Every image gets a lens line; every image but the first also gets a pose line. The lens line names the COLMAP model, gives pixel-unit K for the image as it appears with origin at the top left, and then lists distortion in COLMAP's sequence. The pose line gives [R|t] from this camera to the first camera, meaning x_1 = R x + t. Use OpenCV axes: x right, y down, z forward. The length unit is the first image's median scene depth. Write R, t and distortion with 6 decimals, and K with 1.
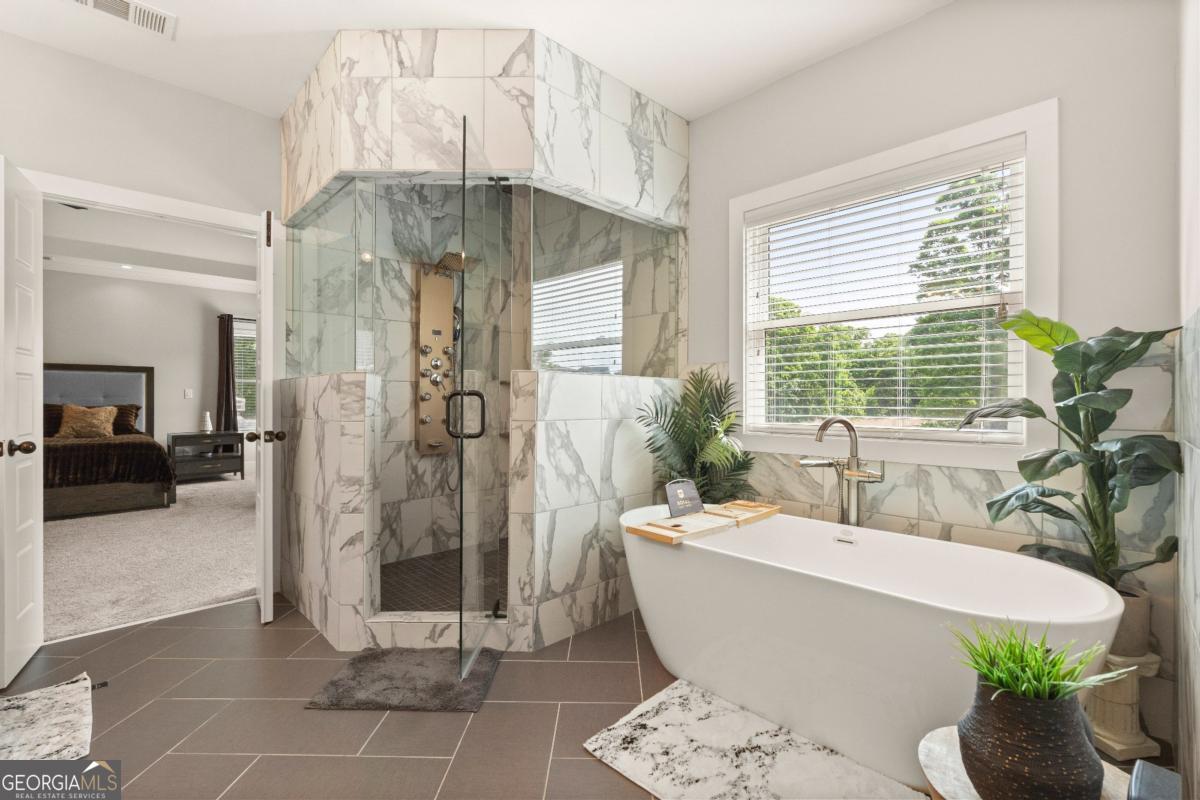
lens RADIAL K [[529.8, 0, 599.5], [0, 529.8, 399.8], [0, 0, 1]] dist [-0.003713, 0.002132]
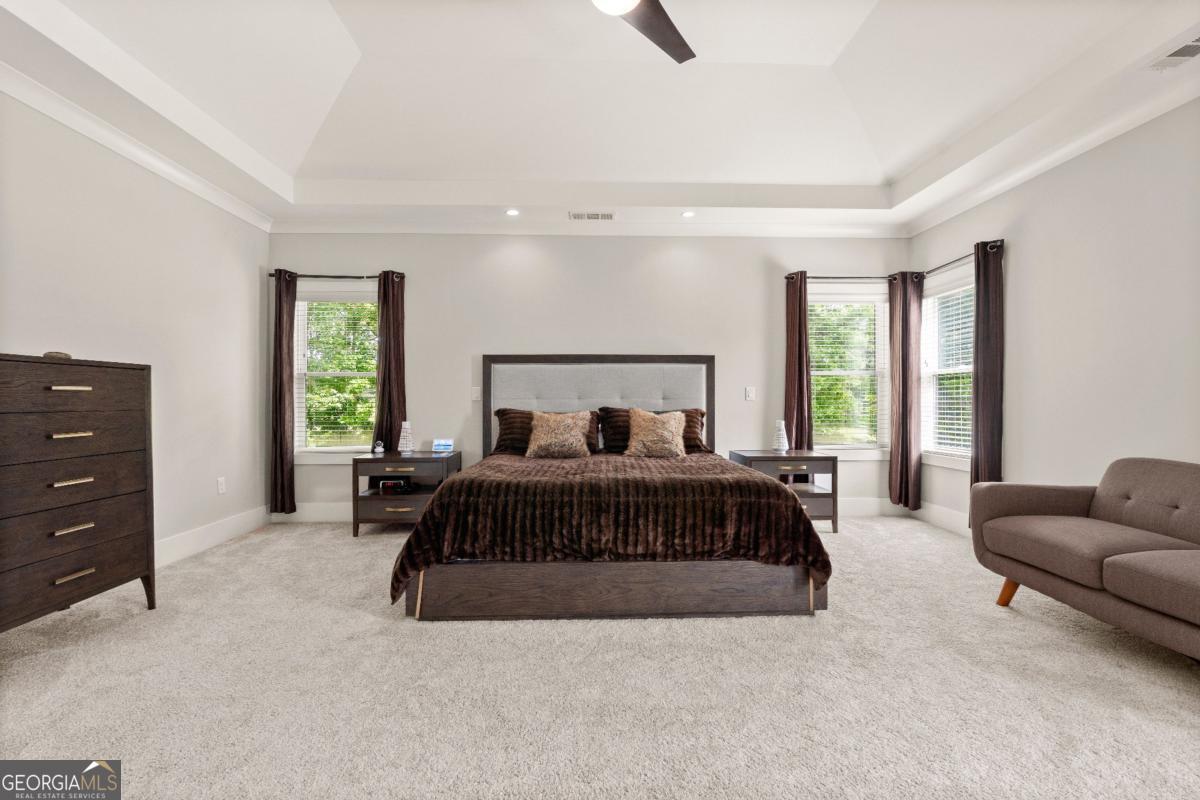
lens RADIAL K [[529.8, 0, 599.0], [0, 529.8, 397.8], [0, 0, 1]] dist [-0.003713, 0.002132]
pose [[0.742434, -0.004640, -0.669903, -0.679854], [-0.000322, 0.999973, -0.007284, -0.000956], [0.669919, 0.005624, 0.742413, 0.526703]]
